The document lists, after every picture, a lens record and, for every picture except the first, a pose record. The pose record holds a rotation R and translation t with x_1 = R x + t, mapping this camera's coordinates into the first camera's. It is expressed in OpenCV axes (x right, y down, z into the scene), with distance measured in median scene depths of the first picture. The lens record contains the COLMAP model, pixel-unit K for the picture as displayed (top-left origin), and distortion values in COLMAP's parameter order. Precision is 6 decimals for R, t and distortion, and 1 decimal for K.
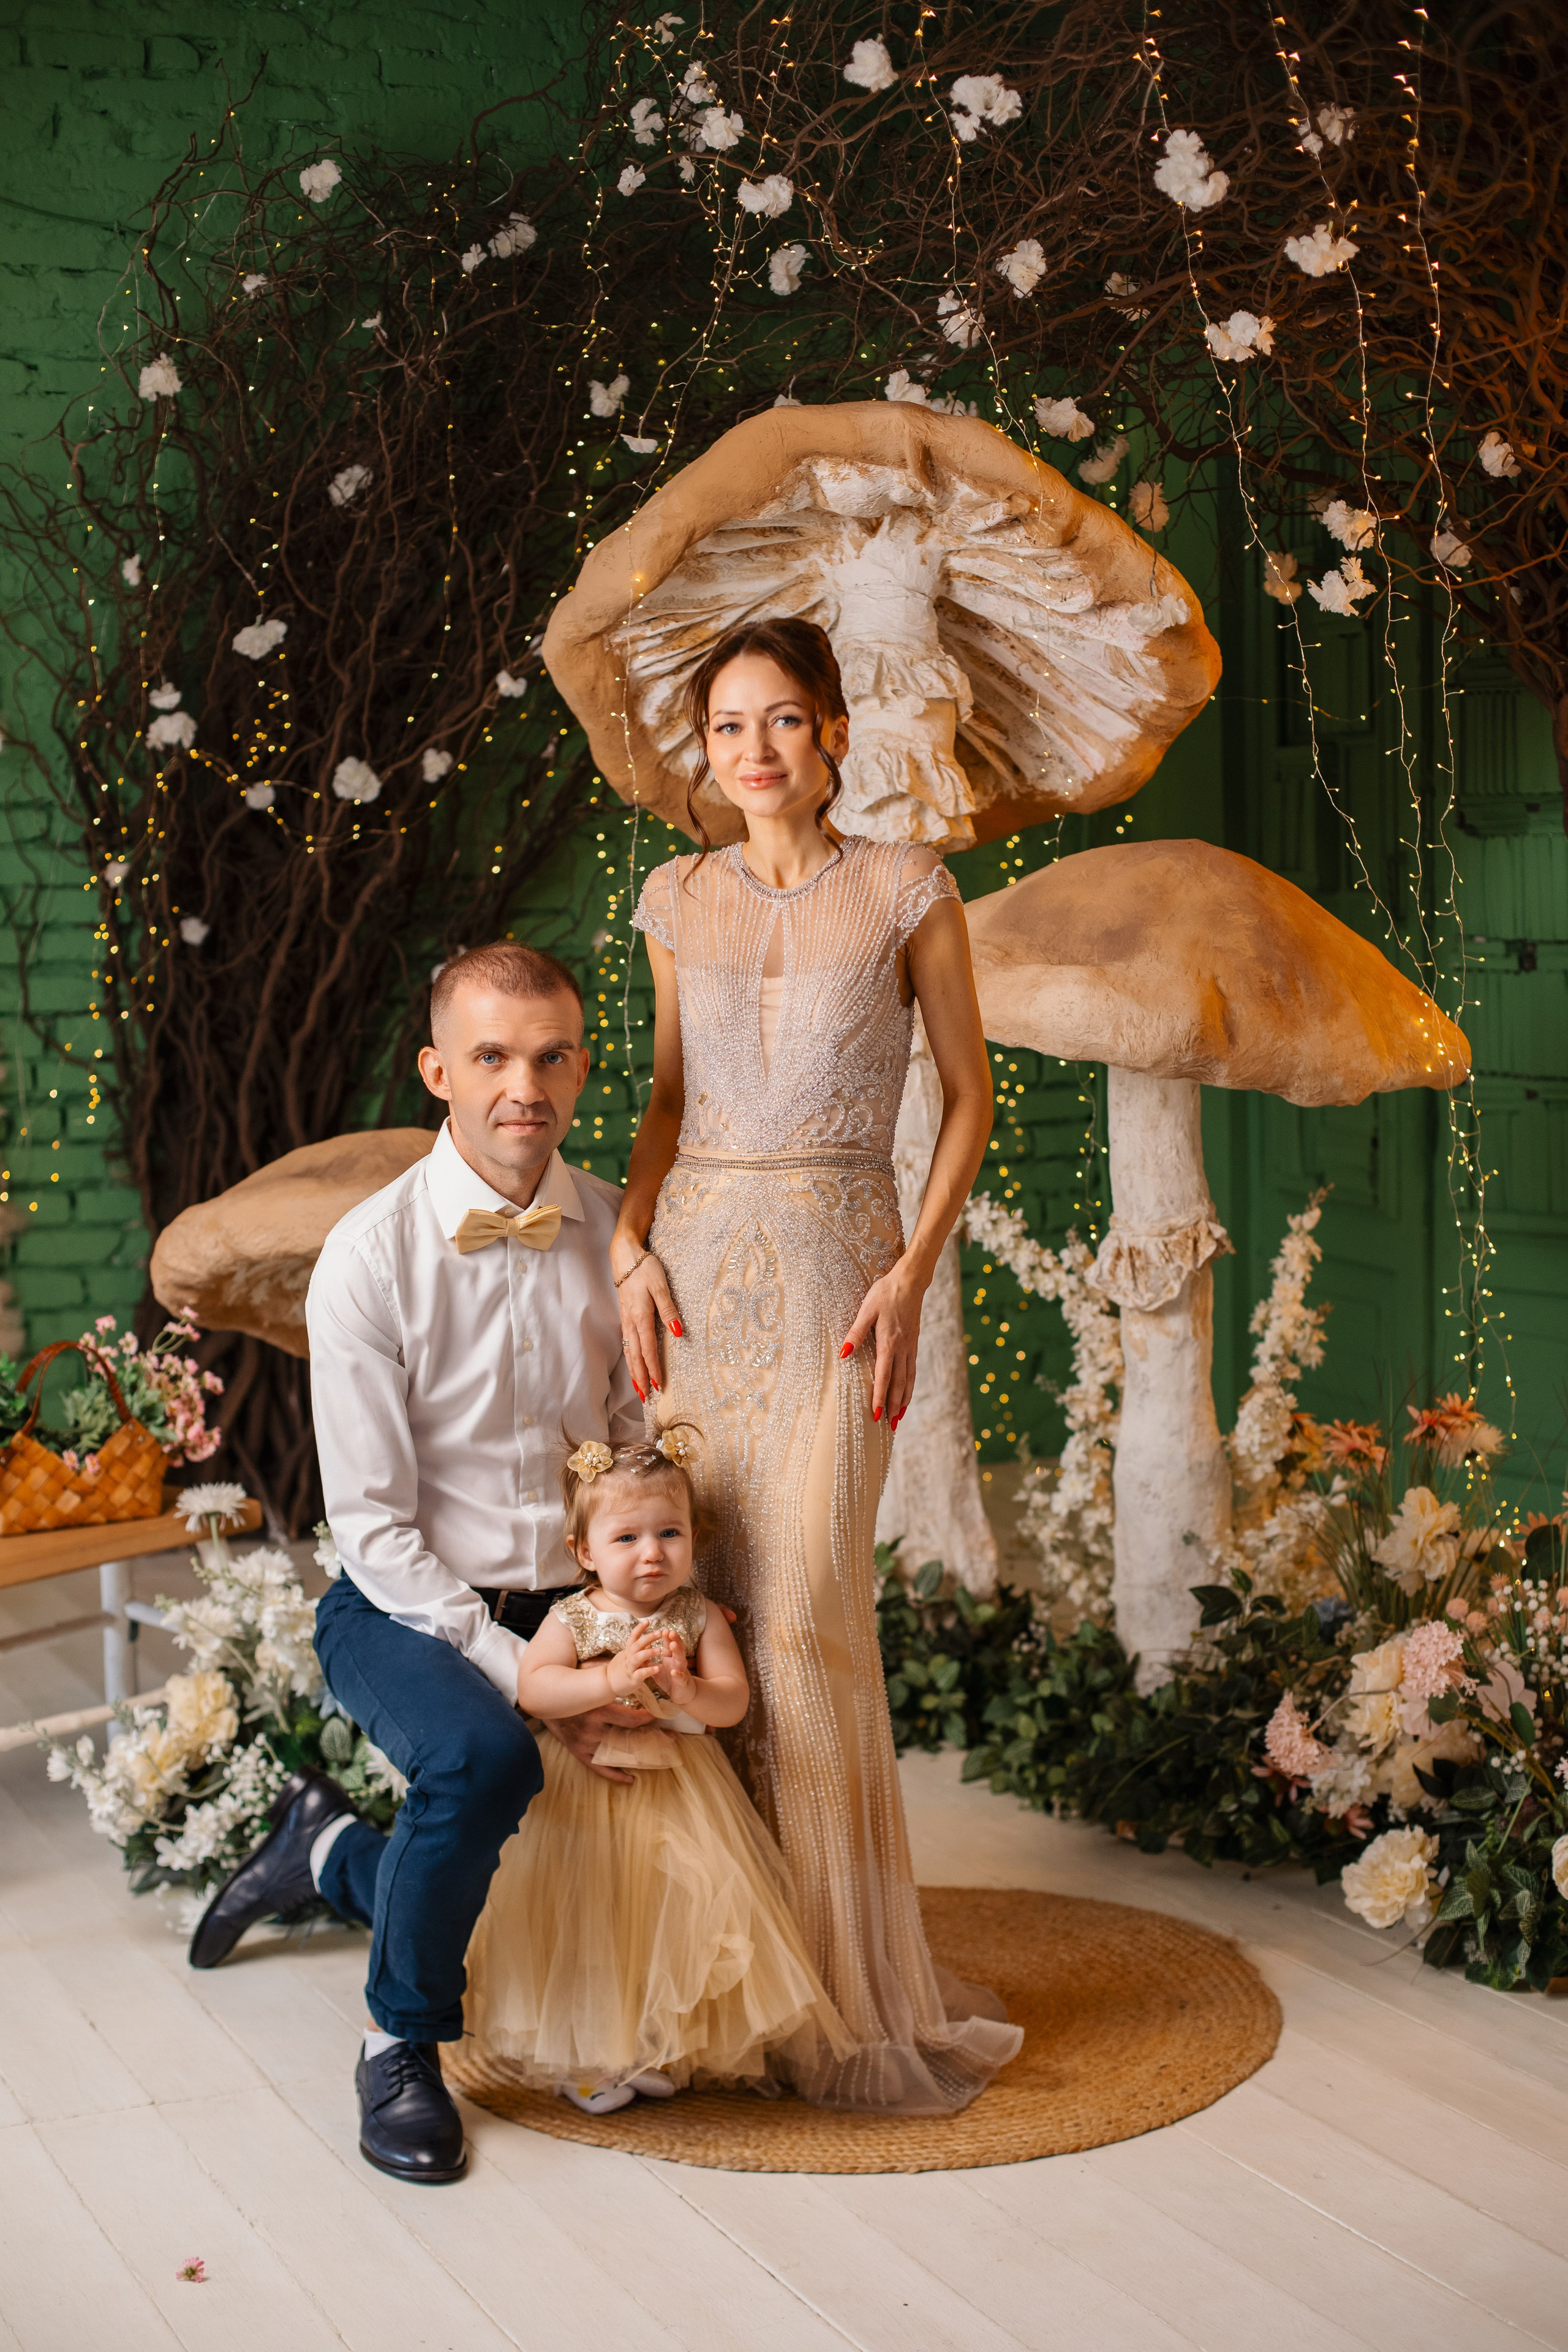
lens RADIAL K [[3415.5, 0, 784.0], [0, 3415.5, 1176.0], [0, 0, 1]] dist [-0.146088, 0.142490]
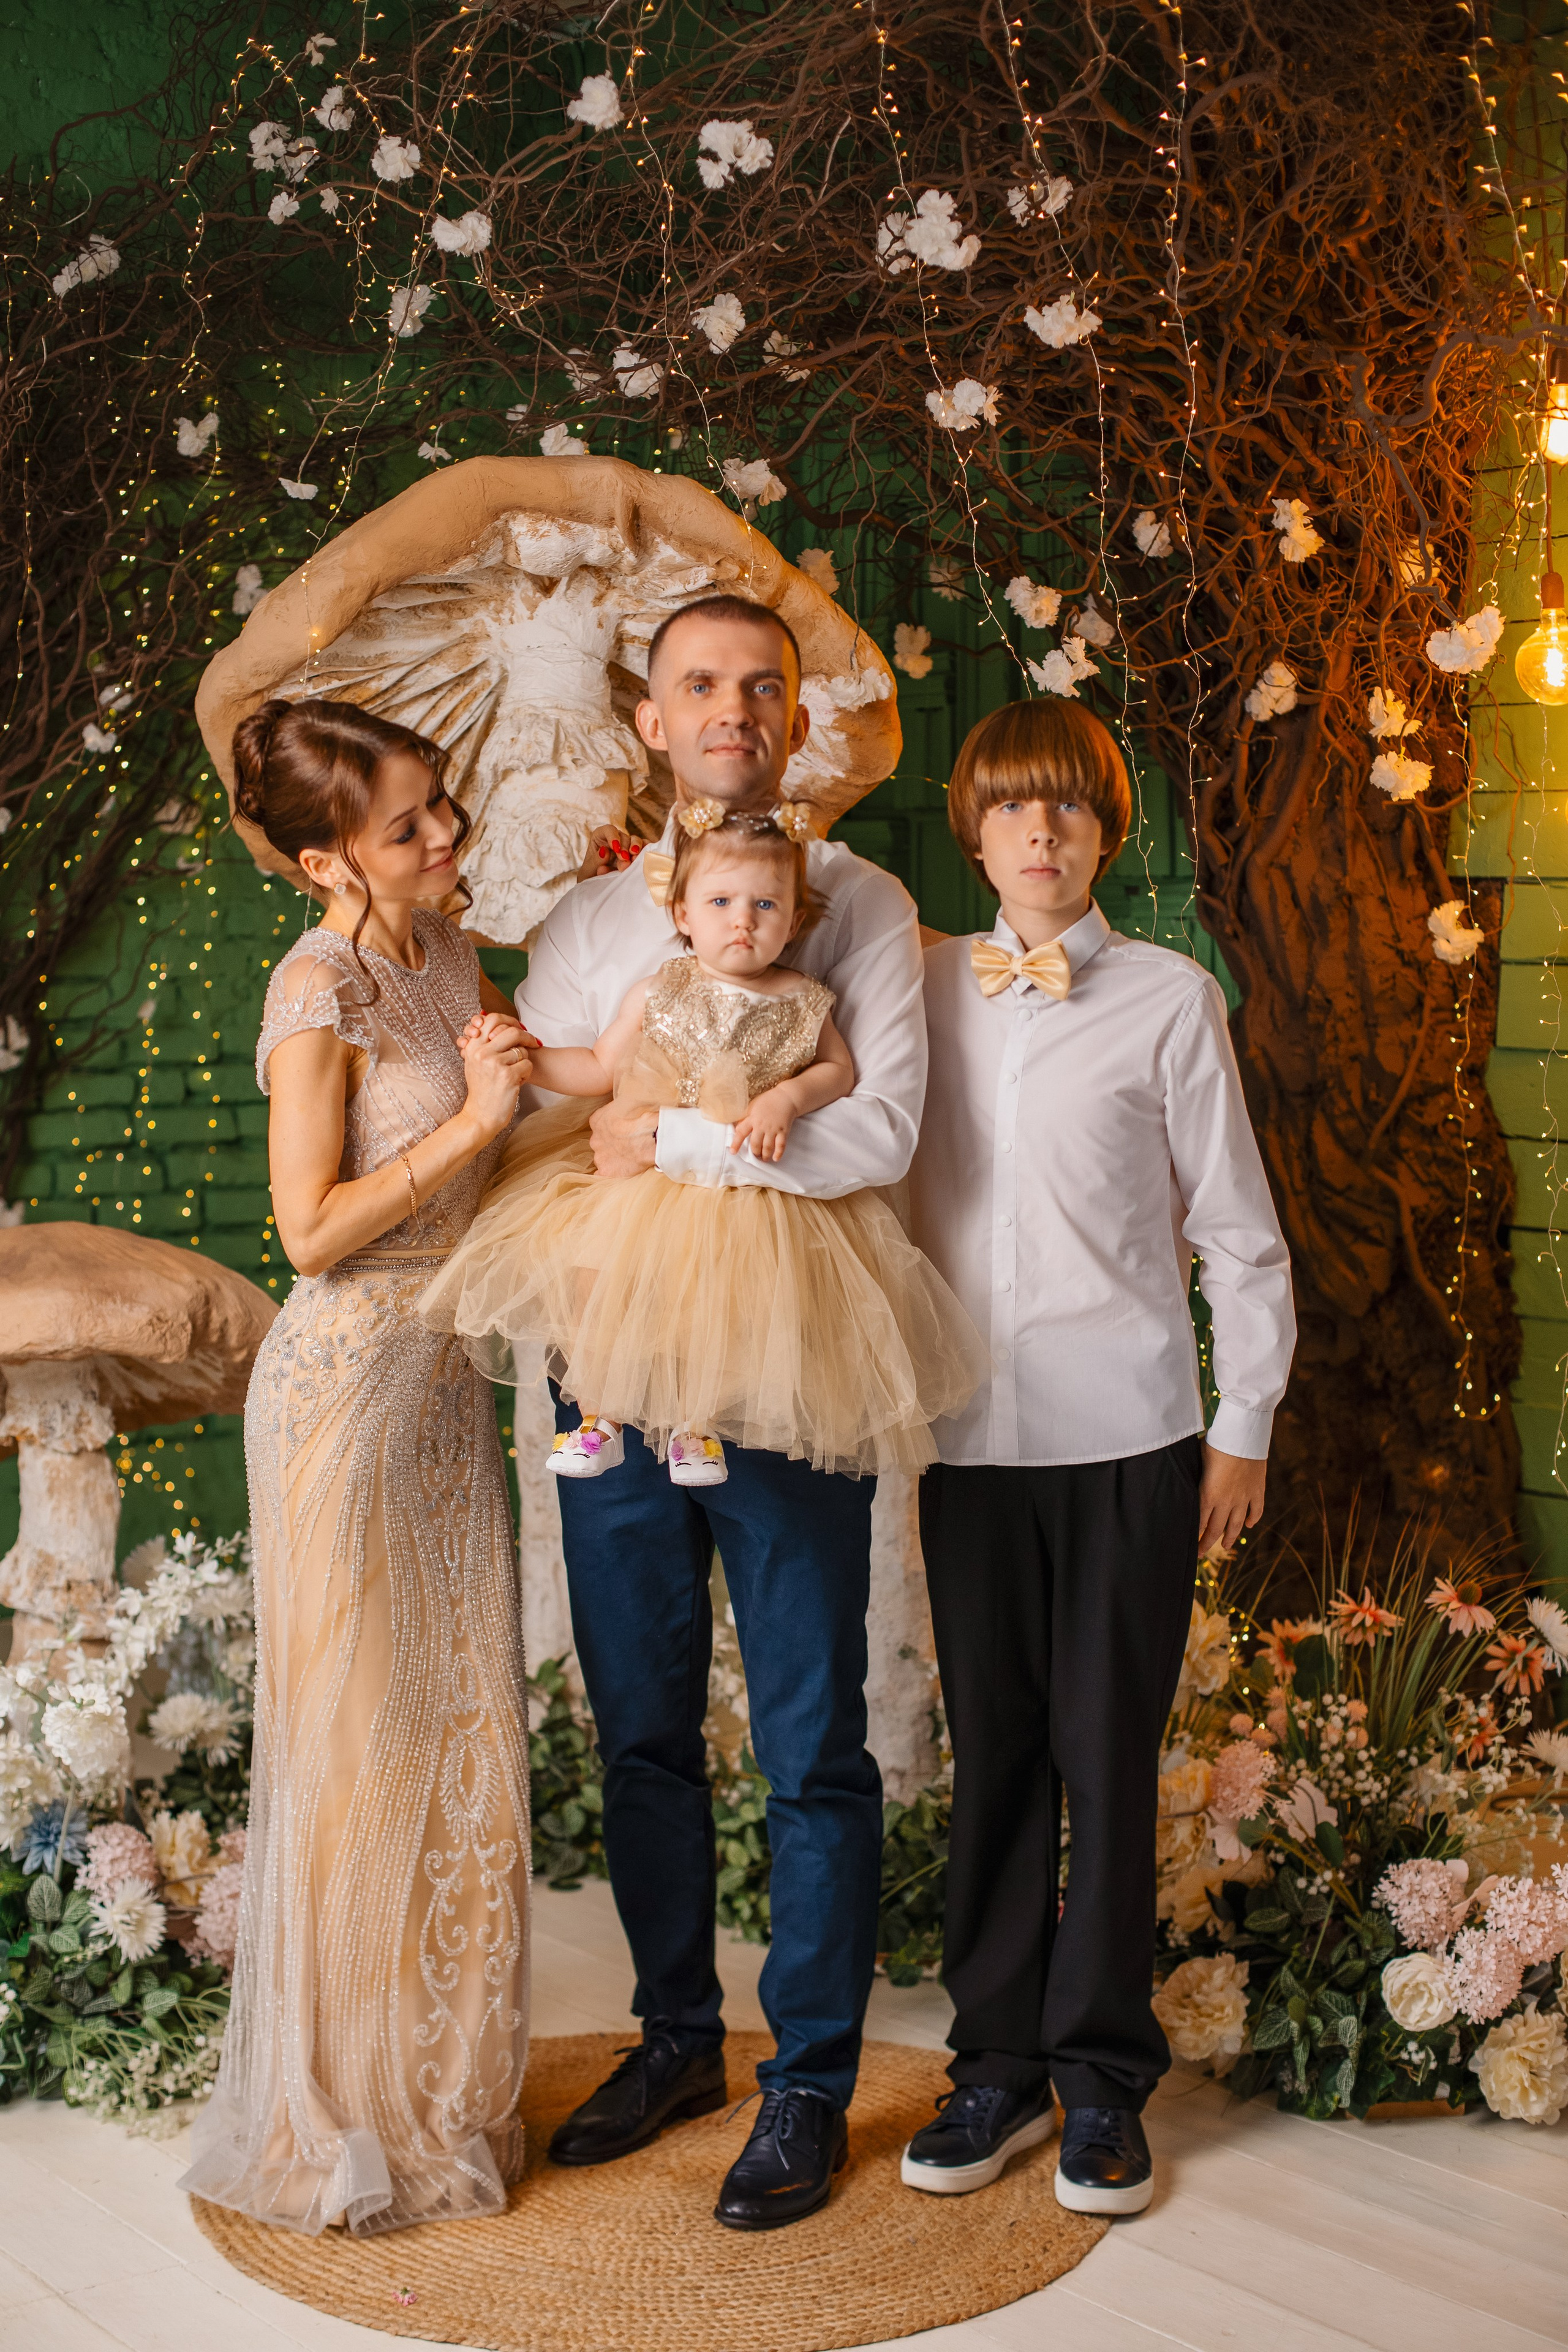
lens RADIAL K [[3483.2, 0, 781.1], [0, 3483.2, 1151.5], [0, 0, 1]] dist [-0.138235, 0.110724]
pose [[0.978034, 0.005973, 0.208359, -0.112782], [-0.000766, 0.999686, -0.025066, -0.009333], [-0.208443, 0.024356, 0.977731, 0.044228]]
